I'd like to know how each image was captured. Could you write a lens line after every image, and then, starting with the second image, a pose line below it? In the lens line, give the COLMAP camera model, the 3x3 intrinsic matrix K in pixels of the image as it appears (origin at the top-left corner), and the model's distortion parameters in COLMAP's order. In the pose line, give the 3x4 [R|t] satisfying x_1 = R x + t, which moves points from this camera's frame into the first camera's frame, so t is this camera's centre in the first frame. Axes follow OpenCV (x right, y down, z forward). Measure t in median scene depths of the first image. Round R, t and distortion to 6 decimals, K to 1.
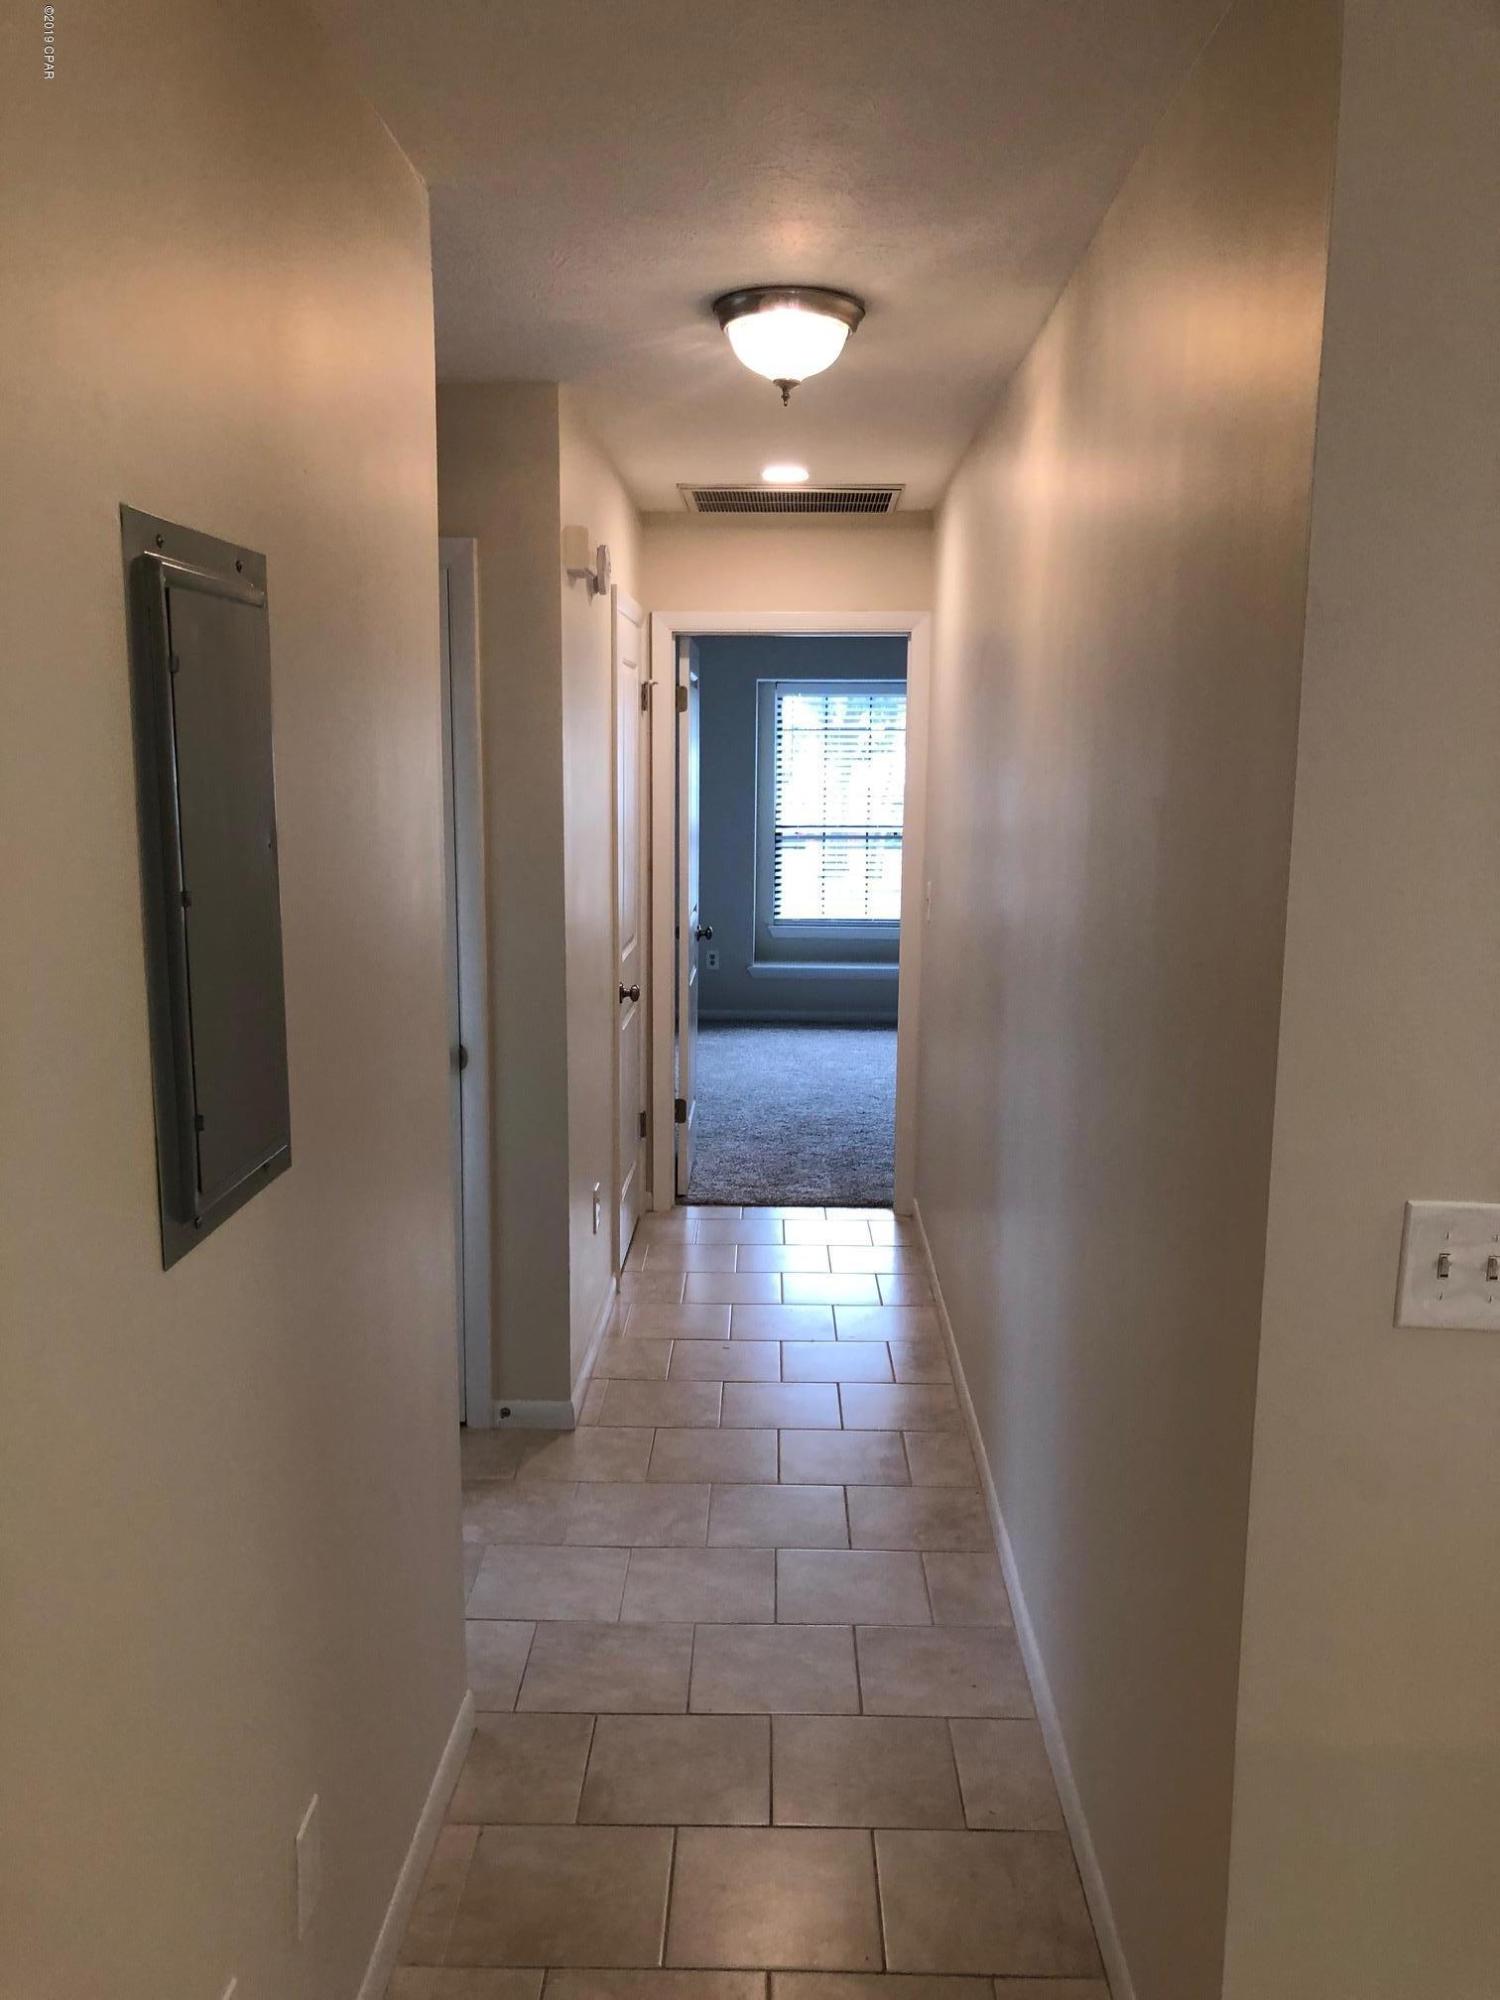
lens RADIAL K [[1609.5, 0, 748.0], [0, 1609.5, 1002.7], [0, 0, 1]] dist [0.031206, -0.024242]
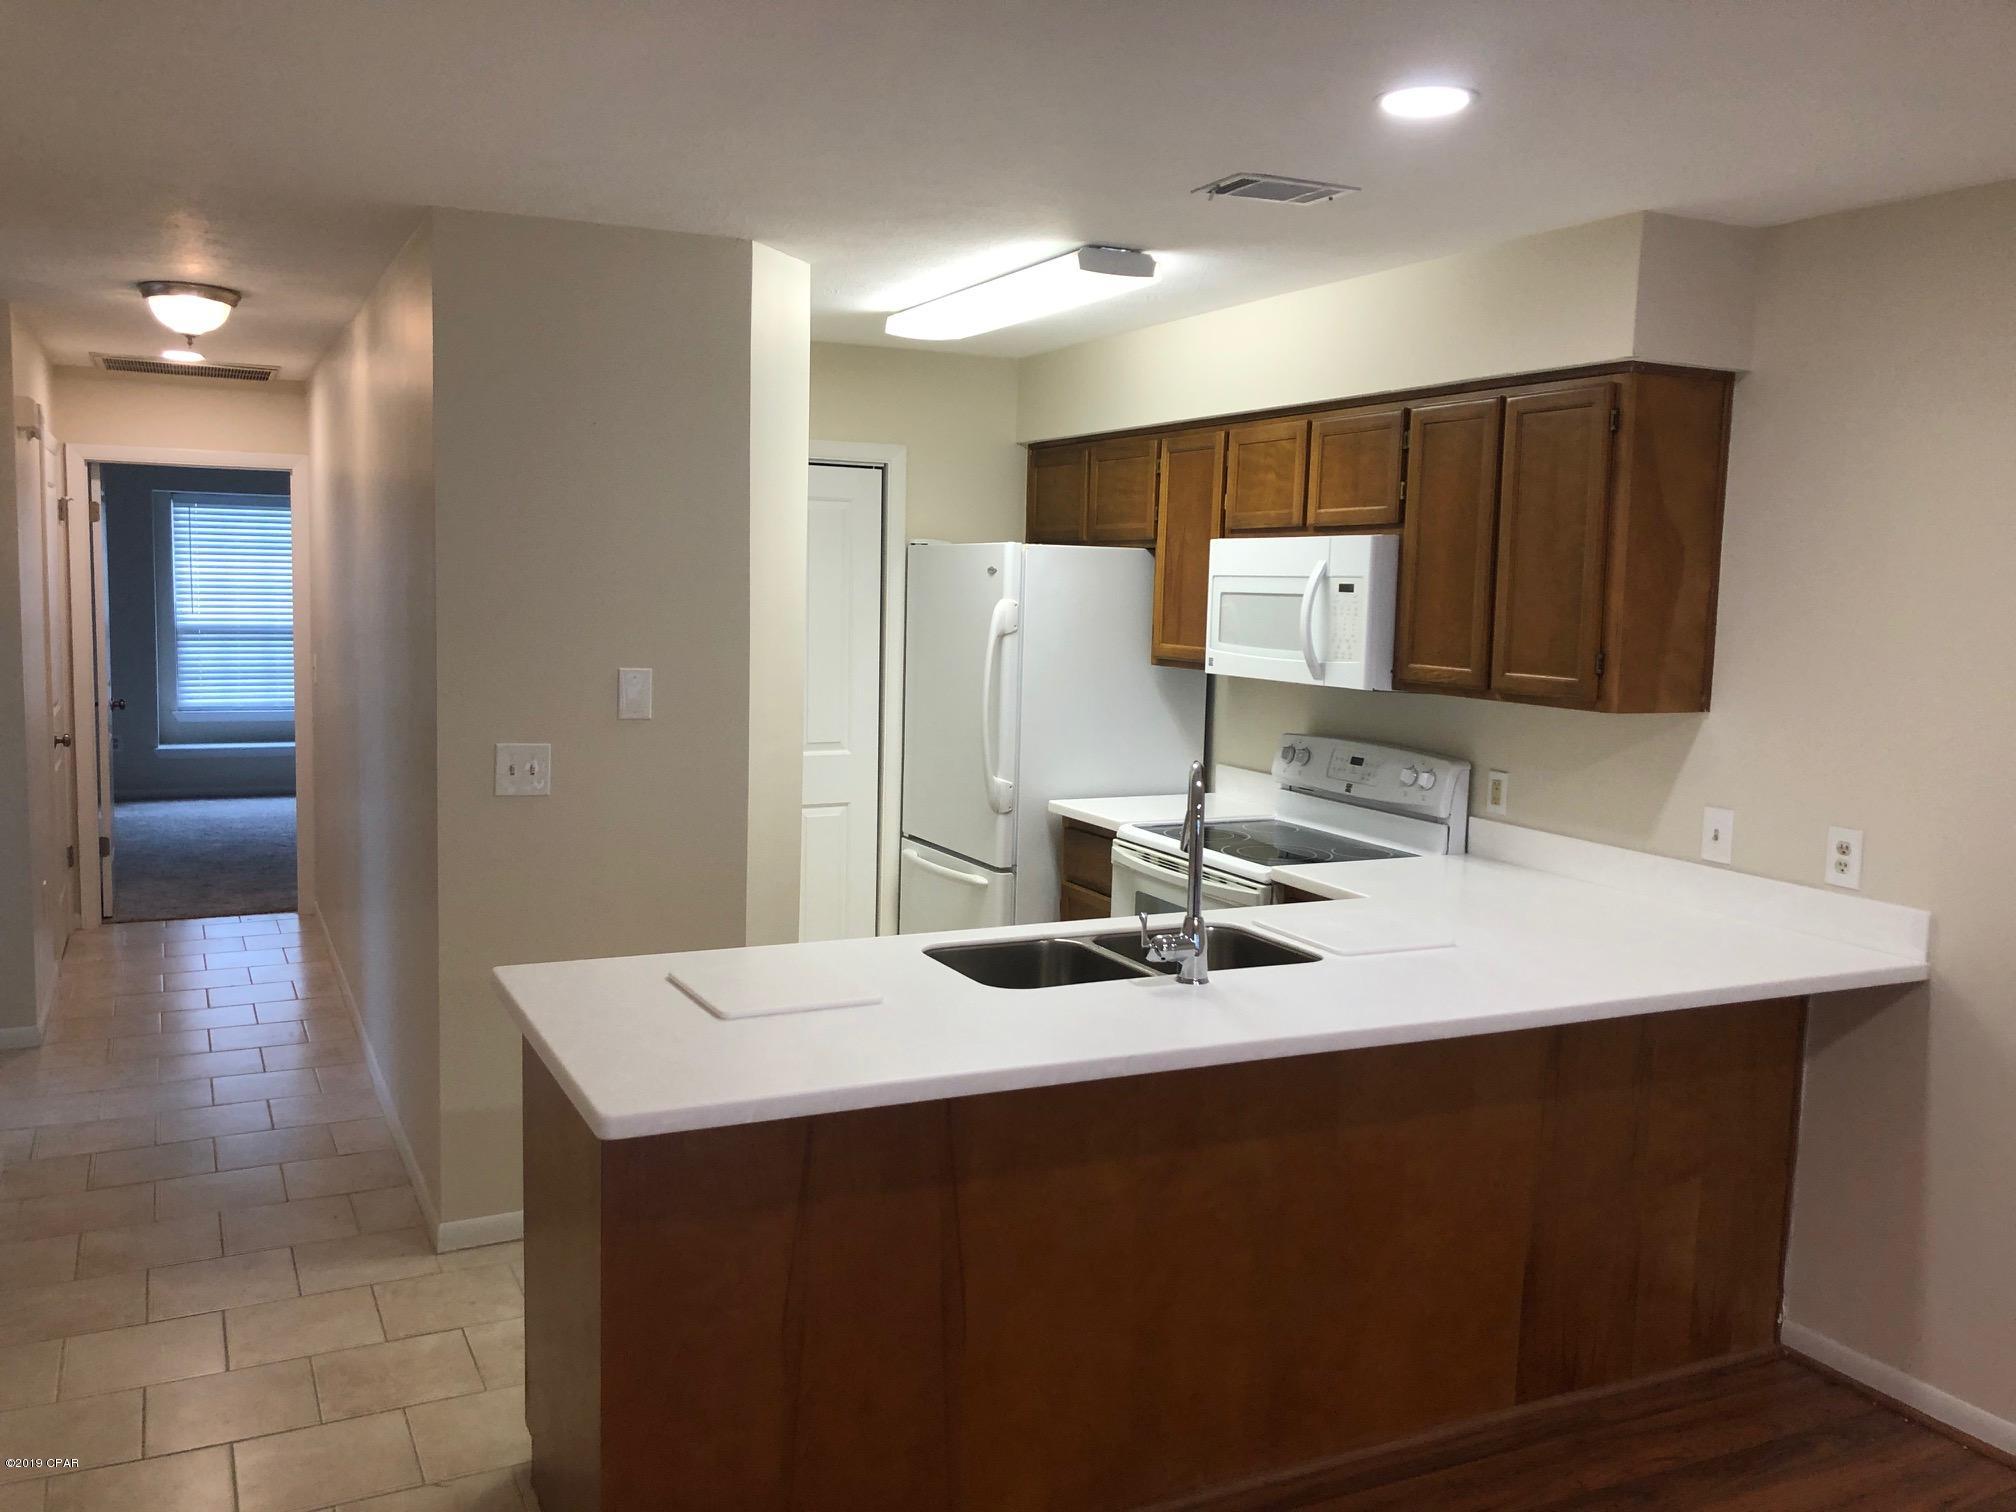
lens RADIAL K [[1622.4, 0, 1000.9], [0, 1622.4, 755.1], [0, 0, 1]] dist [0.031206, -0.024242]
pose [[0.881747, -0.033957, 0.470499, -0.026429], [0.051935, 0.998330, -0.025278, 0.074549], [-0.468855, 0.046724, 0.882039, -0.482220]]
